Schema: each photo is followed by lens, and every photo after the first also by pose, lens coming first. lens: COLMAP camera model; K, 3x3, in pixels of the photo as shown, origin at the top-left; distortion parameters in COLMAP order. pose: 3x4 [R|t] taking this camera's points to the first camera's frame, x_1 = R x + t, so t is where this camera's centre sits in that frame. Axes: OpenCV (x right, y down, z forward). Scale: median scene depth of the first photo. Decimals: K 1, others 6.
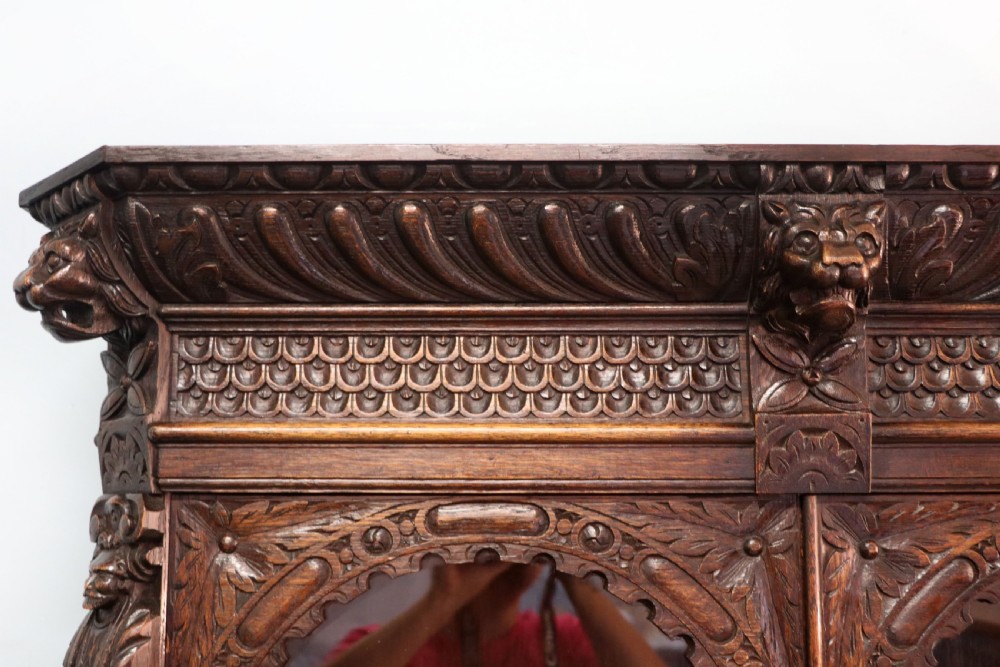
lens RADIAL K [[1114.1, 0, 500.7], [0, 1114.1, 360.2], [0, 0, 1]] dist [-0.067341, 0.007088]
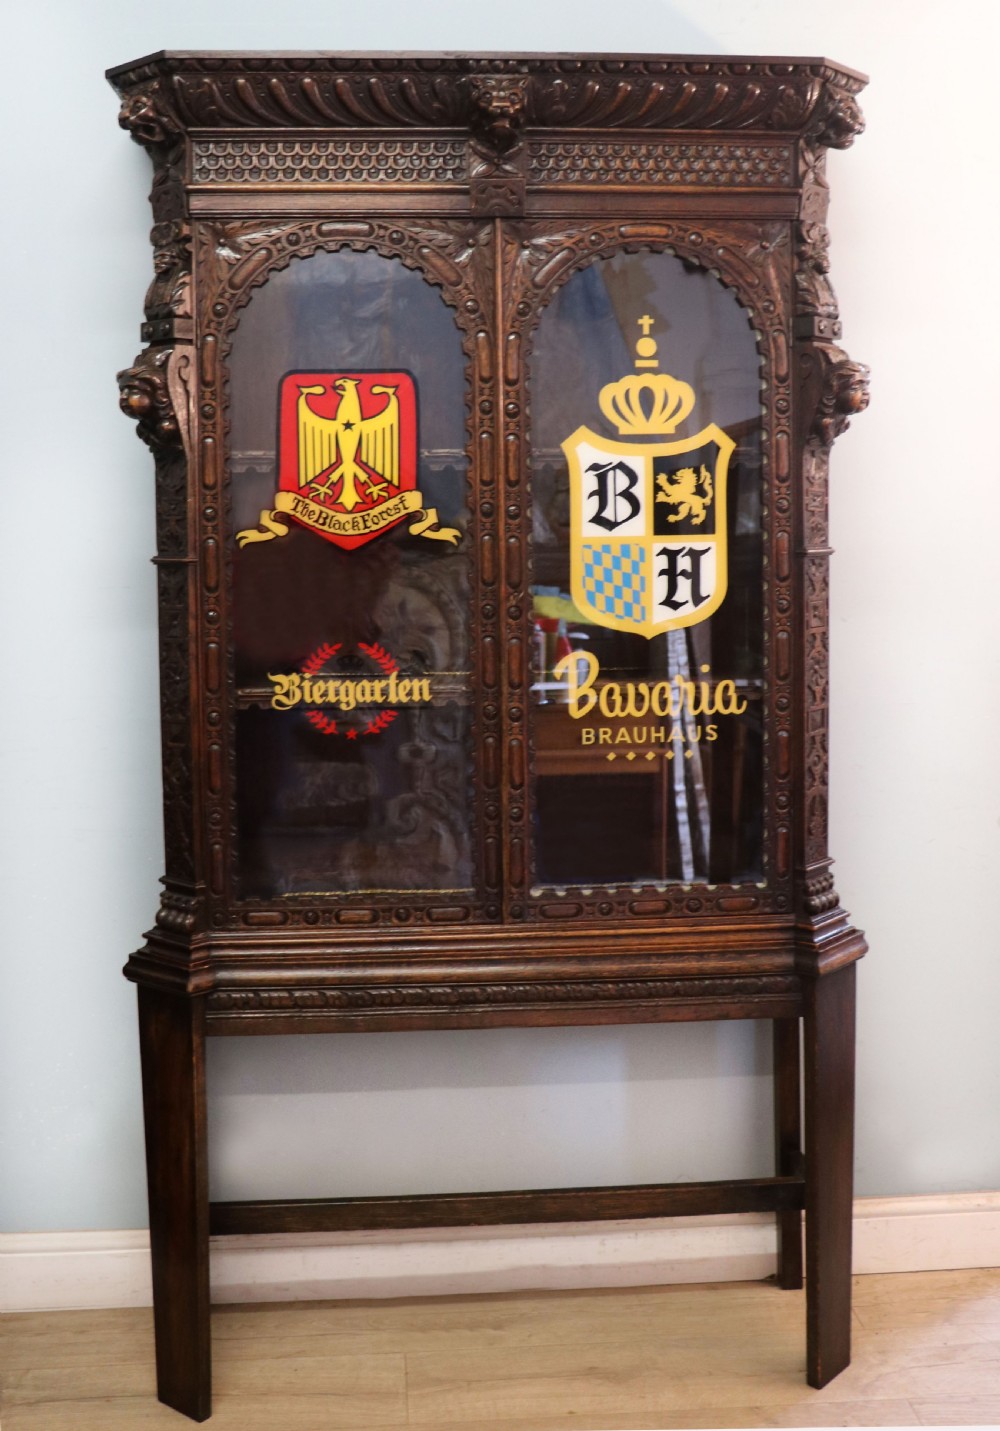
lens RADIAL K [[1614.2, 0, 502.2], [0, 1614.2, 590.3], [0, 0, 1]] dist [-0.159096, 0.227121]
pose [[0.997264, -0.013275, 0.072718, 0.055539], [-0.000558, 0.982360, 0.186998, 0.249988], [-0.073918, -0.186527, 0.979665, -2.159128]]
